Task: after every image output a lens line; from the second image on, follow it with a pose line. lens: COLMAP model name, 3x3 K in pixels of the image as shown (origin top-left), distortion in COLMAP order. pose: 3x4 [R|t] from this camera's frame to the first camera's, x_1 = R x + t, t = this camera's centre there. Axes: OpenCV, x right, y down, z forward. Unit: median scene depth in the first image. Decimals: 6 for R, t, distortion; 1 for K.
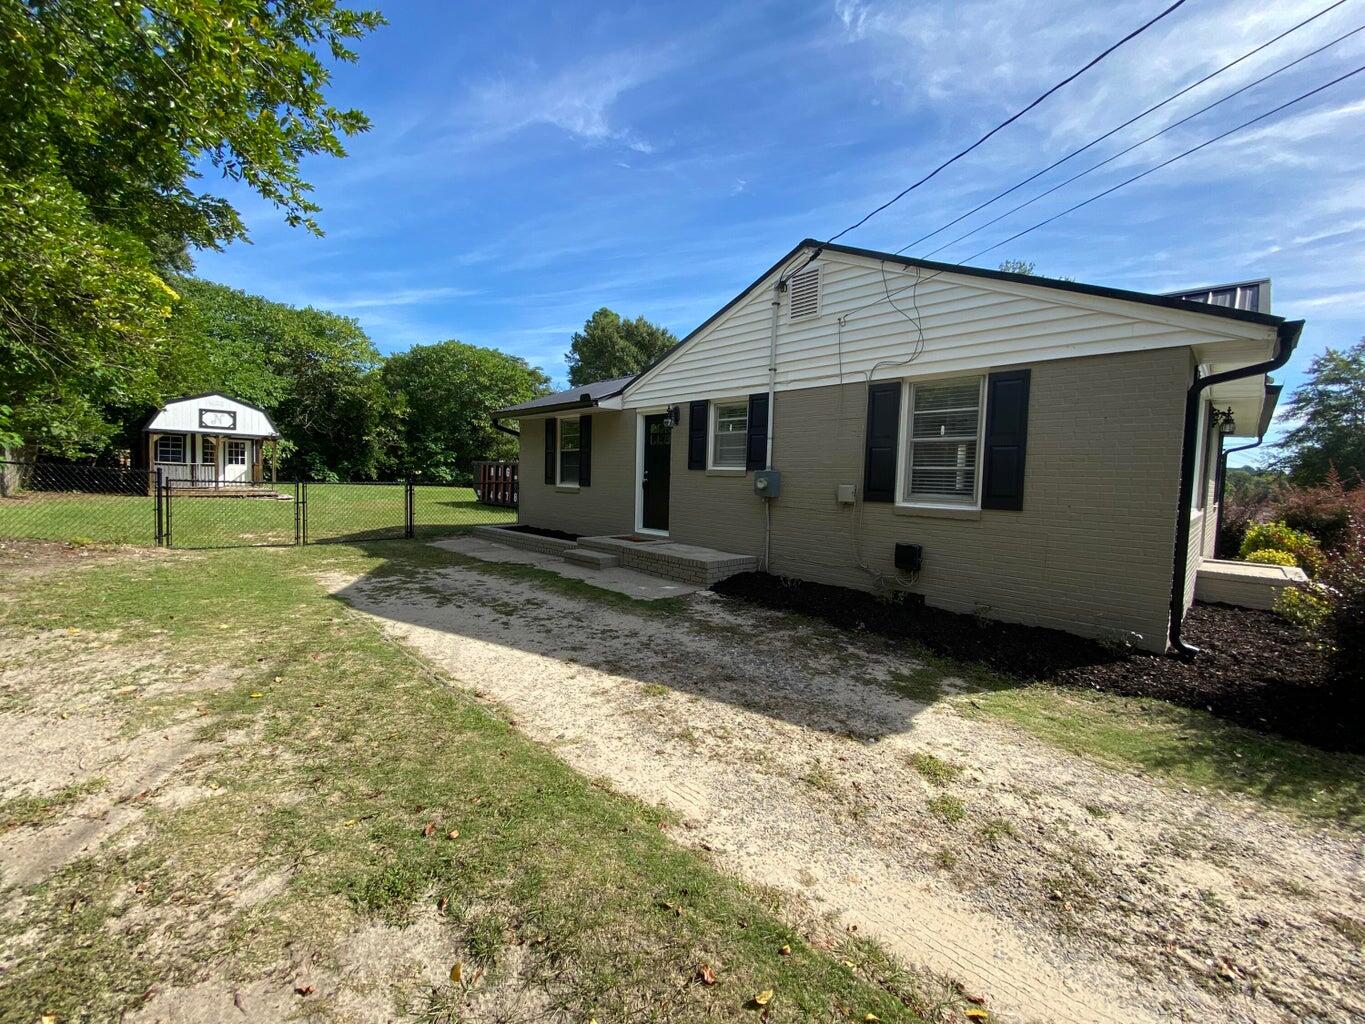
lens RADIAL K [[551.8, 0, 682.2], [0, 551.8, 507.5], [0, 0, 1]] dist [0.024246, -0.023938]
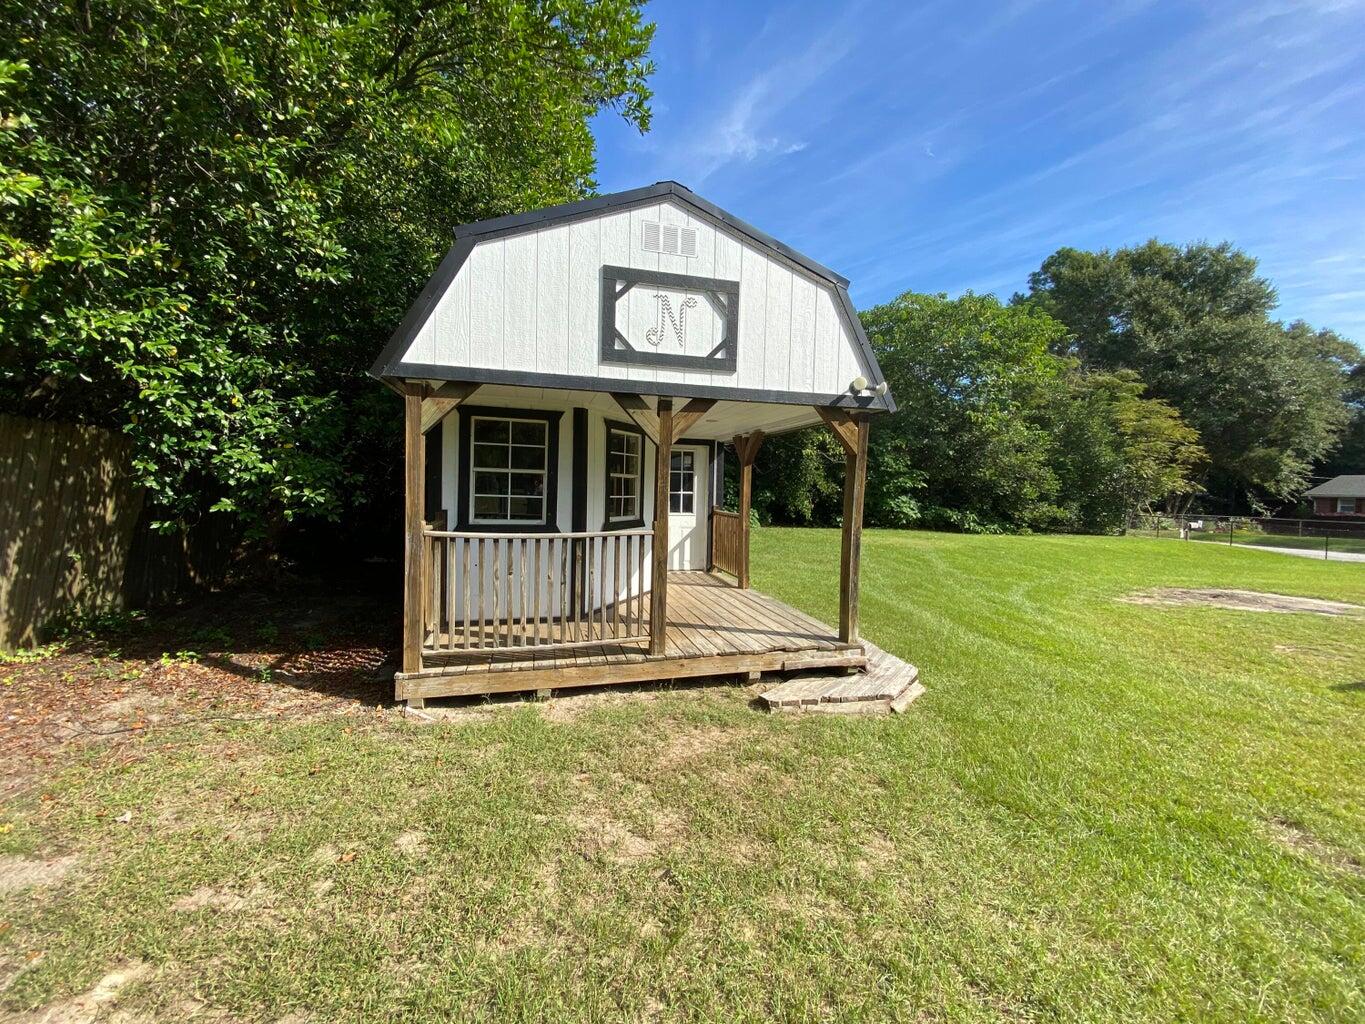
lens RADIAL K [[551.8, 0, 682.2], [0, 551.8, 507.5], [0, 0, 1]] dist [0.024246, -0.023938]
pose [[0.851890, -0.007056, -0.523673, -0.710060], [-0.014602, 0.999200, -0.037218, -0.078628], [0.523517, 0.039352, 0.851106, 0.809873]]
